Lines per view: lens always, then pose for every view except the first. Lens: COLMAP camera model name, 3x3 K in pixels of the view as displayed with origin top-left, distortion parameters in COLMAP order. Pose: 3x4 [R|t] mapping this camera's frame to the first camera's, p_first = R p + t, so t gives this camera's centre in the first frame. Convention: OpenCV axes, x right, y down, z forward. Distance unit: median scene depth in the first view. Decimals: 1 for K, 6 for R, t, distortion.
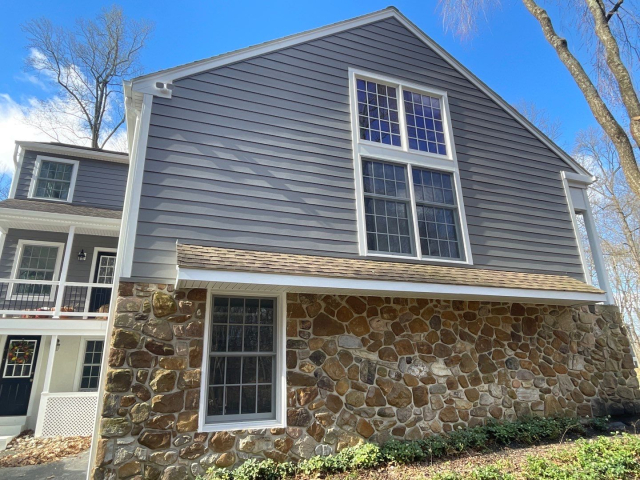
lens RADIAL K [[398.6, 0, 310.8], [0, 398.6, 239.4], [0, 0, 1]] dist [0.008230, -0.000846]
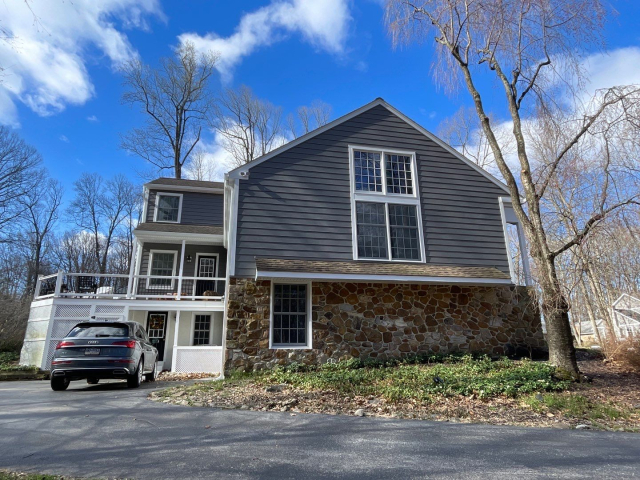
lens RADIAL K [[398.6, 0, 310.8], [0, 398.6, 239.4], [0, 0, 1]] dist [0.008230, -0.000846]
pose [[0.987705, -0.032652, -0.152880, 0.198478], [0.037230, 0.998937, 0.027181, -0.101160], [0.151830, -0.032538, 0.987871, -0.740284]]
